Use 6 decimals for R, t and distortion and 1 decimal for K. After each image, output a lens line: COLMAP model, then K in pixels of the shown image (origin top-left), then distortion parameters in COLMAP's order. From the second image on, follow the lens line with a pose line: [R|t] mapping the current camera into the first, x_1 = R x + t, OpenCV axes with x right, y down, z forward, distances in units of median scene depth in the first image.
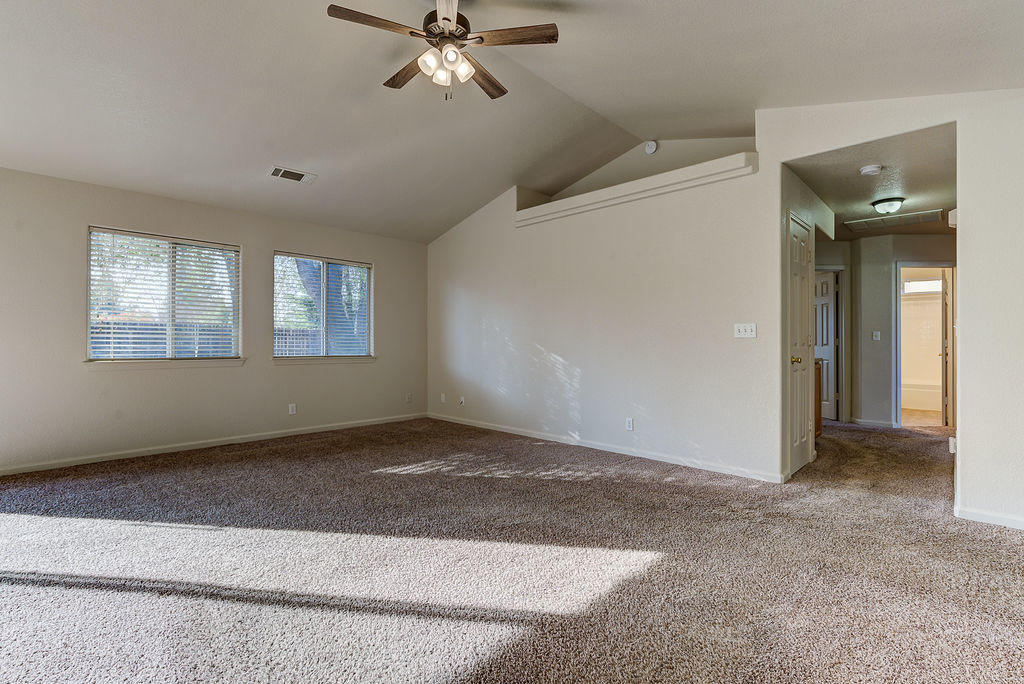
lens RADIAL K [[473.2, 0, 514.4], [0, 473.2, 342.4], [0, 0, 1]] dist [-0.009061, 0.005814]
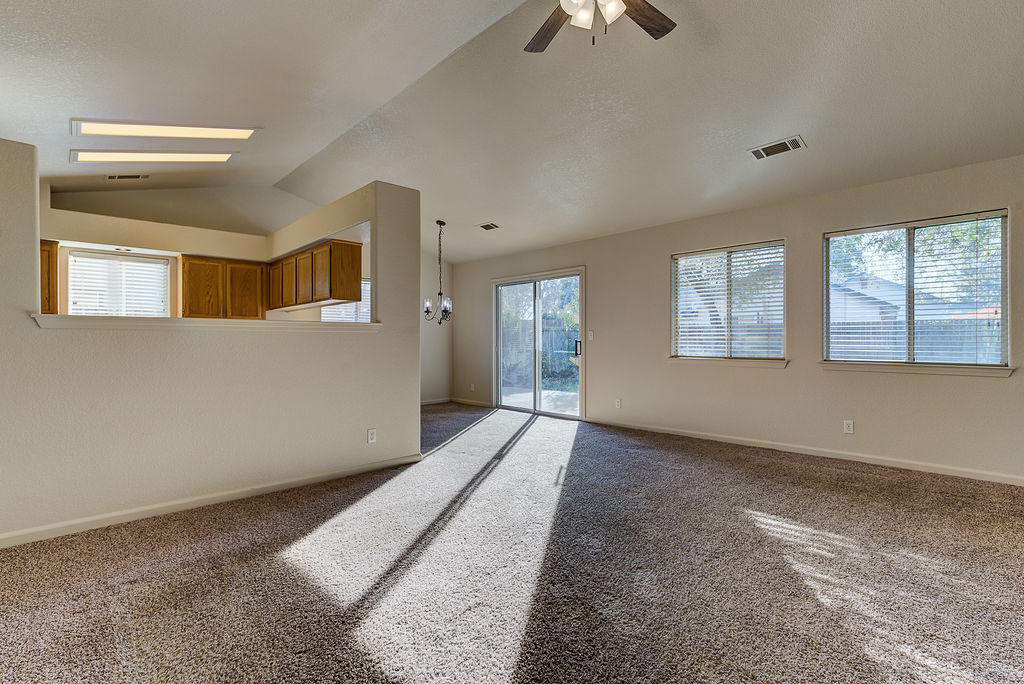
lens RADIAL K [[473.2, 0, 497.9], [0, 473.2, 337.5], [0, 0, 1]] dist [-0.009061, 0.005814]
pose [[-0.055775, -0.014977, -0.998331, 0.481995], [-0.000682, 0.999888, -0.014962, 0.005469], [0.998443, -0.000153, -0.055779, 0.630082]]
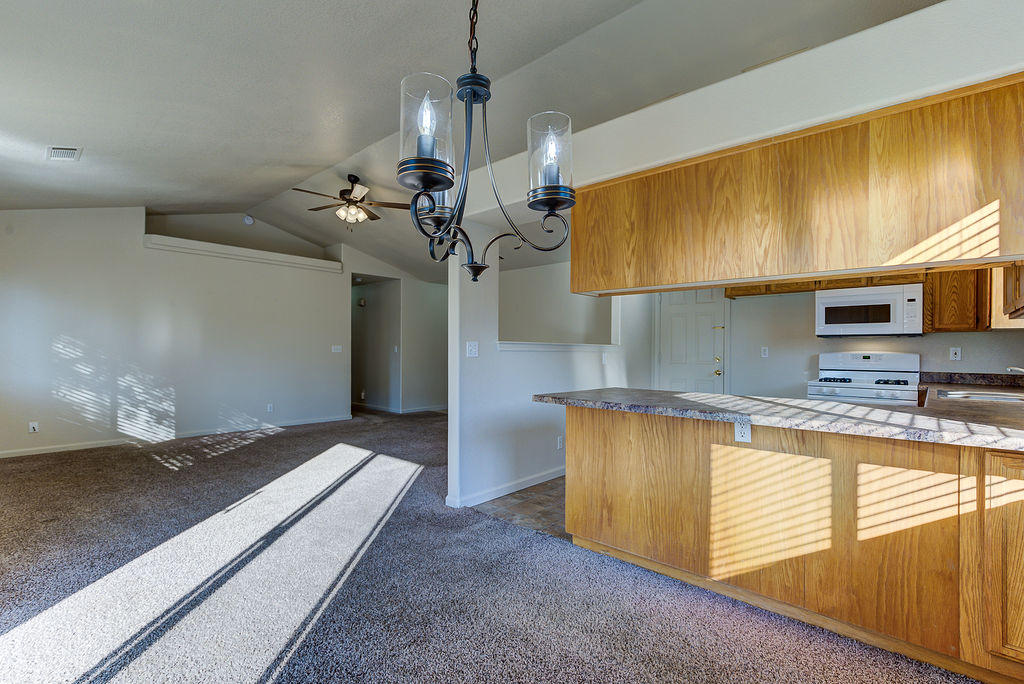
lens RADIAL K [[473.2, 0, 510.4], [0, 473.2, 352.0], [0, 0, 1]] dist [-0.009061, 0.005814]
pose [[-0.027926, -0.016042, 0.999481, -1.693571], [-0.008221, 0.999841, 0.015818, -0.032011], [-0.999576, -0.007775, -0.028053, 0.274736]]
